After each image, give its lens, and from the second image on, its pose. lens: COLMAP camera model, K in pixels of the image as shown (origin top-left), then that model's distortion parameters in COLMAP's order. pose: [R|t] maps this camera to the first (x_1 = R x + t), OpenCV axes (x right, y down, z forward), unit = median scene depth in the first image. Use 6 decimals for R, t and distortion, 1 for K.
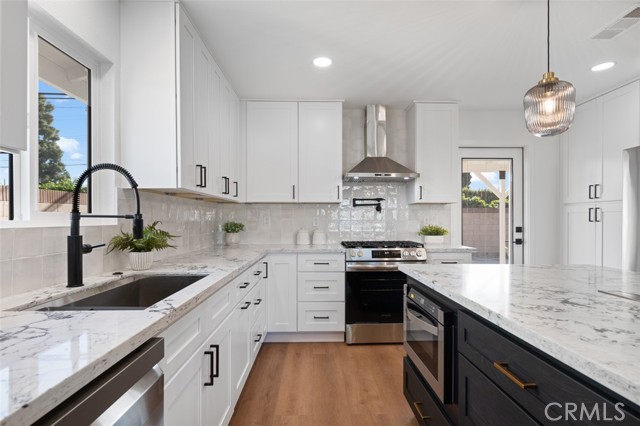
lens RADIAL K [[340.5, 0, 322.1], [0, 340.5, 218.1], [0, 0, 1]] dist [-0.001739, -0.000805]
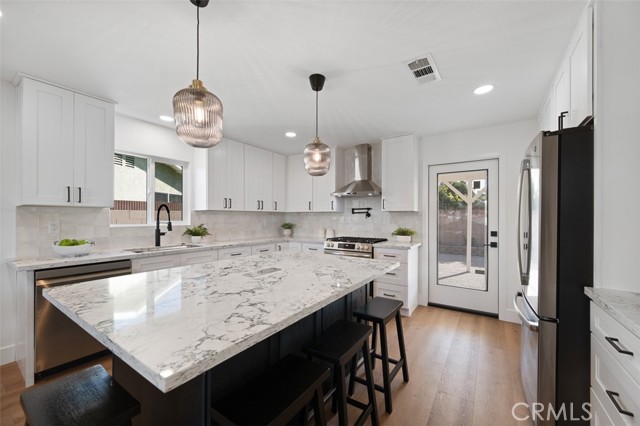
lens RADIAL K [[253.9, 0, 320.9], [0, 253.9, 216.4], [0, 0, 1]] dist [-0.001127, 0.000240]
pose [[0.809517, 0.001231, -0.587095, 0.766717], [-0.001080, 0.999999, 0.000608, -0.028021], [0.587096, 0.000142, 0.809517, 0.019777]]
